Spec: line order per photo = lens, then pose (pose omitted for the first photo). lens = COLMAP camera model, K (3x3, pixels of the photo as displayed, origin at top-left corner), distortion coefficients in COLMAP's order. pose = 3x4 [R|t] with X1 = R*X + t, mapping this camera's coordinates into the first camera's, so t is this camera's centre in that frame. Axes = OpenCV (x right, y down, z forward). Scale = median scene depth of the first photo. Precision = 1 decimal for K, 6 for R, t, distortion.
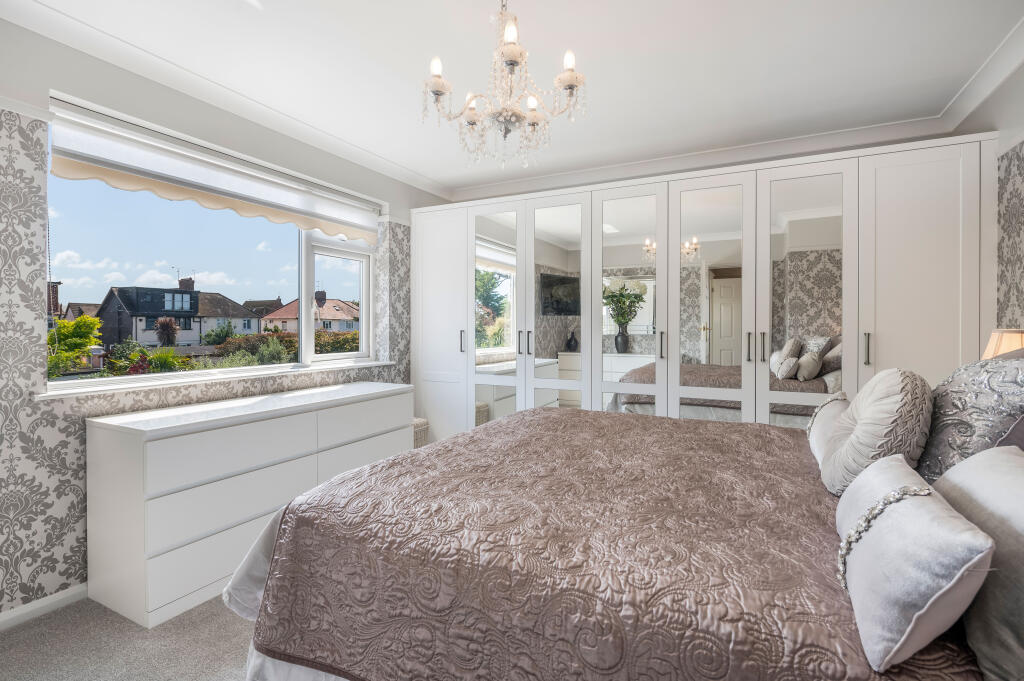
lens RADIAL K [[486.9, 0, 511.0], [0, 486.9, 332.4], [0, 0, 1]] dist [0.003186, 0.000346]
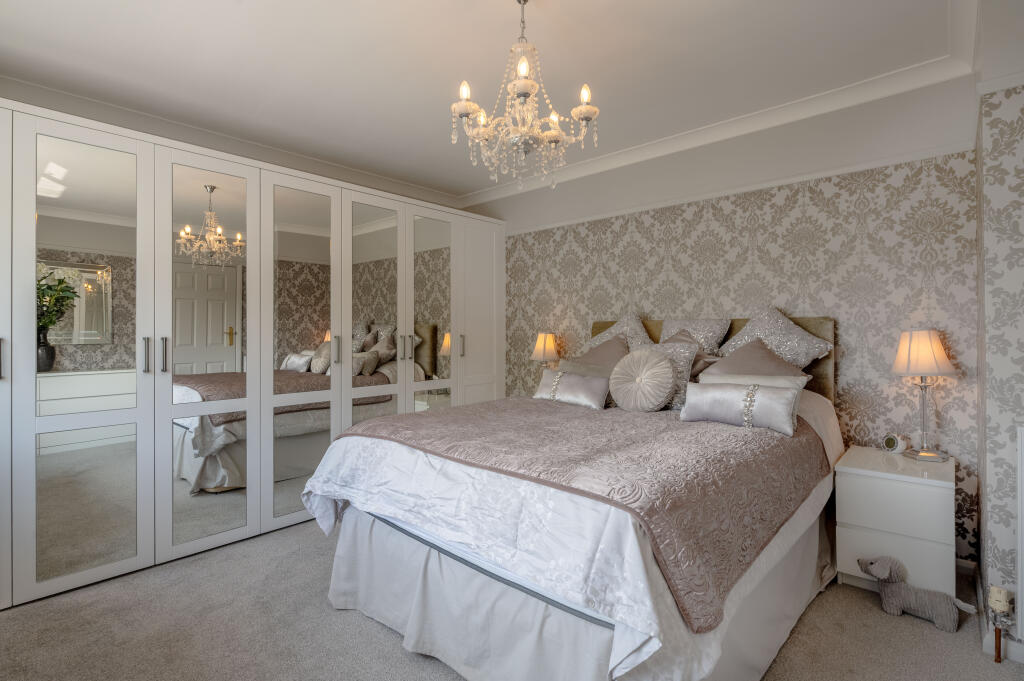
lens RADIAL K [[486.9, 0, 511.4], [0, 486.9, 333.9], [0, 0, 1]] dist [0.003186, 0.000346]
pose [[0.259431, -0.008615, 0.965723, -0.467958], [0.018142, 0.999827, 0.004045, -0.003931], [-0.965591, 0.016471, 0.259542, 0.331756]]
